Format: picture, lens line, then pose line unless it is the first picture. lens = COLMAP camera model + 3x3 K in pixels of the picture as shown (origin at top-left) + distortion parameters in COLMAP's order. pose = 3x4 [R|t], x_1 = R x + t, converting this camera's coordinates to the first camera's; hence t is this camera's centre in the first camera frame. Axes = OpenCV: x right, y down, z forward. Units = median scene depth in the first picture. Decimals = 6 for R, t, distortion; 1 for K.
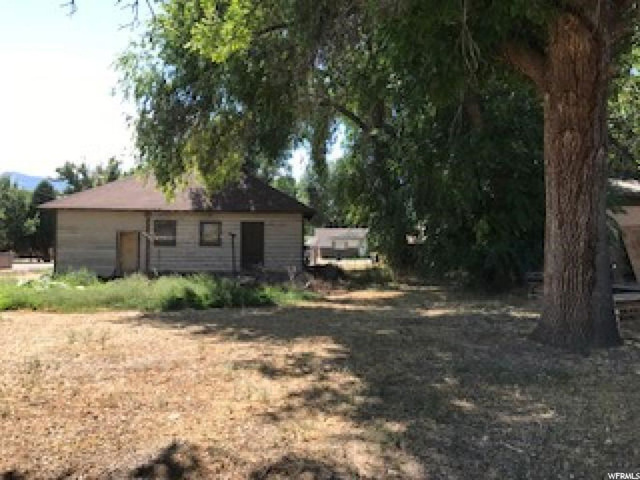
lens RADIAL K [[522.9, 0, 315.6], [0, 522.9, 234.6], [0, 0, 1]] dist [0.031906, -0.046515]
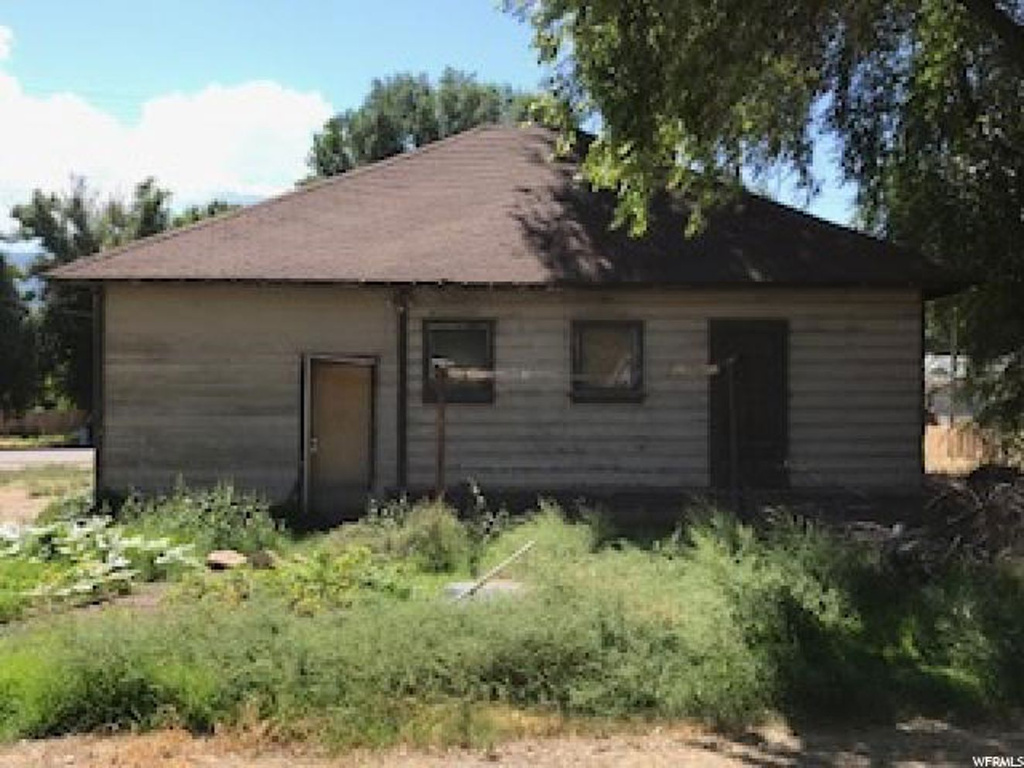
lens RADIAL K [[1209.4, 0, 502.8], [0, 1209.4, 386.5], [0, 0, 1]] dist [0.045557, 0.000000]
pose [[0.998419, -0.006193, -0.055867, -0.225840], [0.006747, 0.999930, 0.009727, 0.005265], [0.055803, -0.010088, 0.998391, 0.314855]]
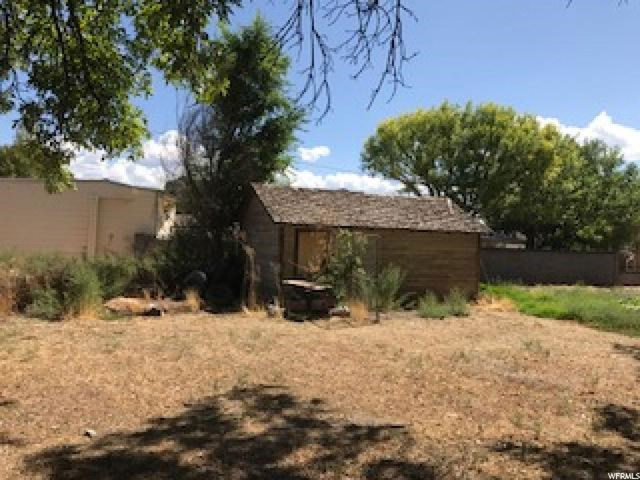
lens RADIAL K [[522.9, 0, 316.2], [0, 522.9, 234.3], [0, 0, 1]] dist [0.031906, -0.046515]
pose [[0.352635, 0.001750, -0.935759, 0.154503], [-0.029872, 0.999510, -0.009387, -0.006031], [0.935284, 0.031263, 0.352514, 0.069558]]
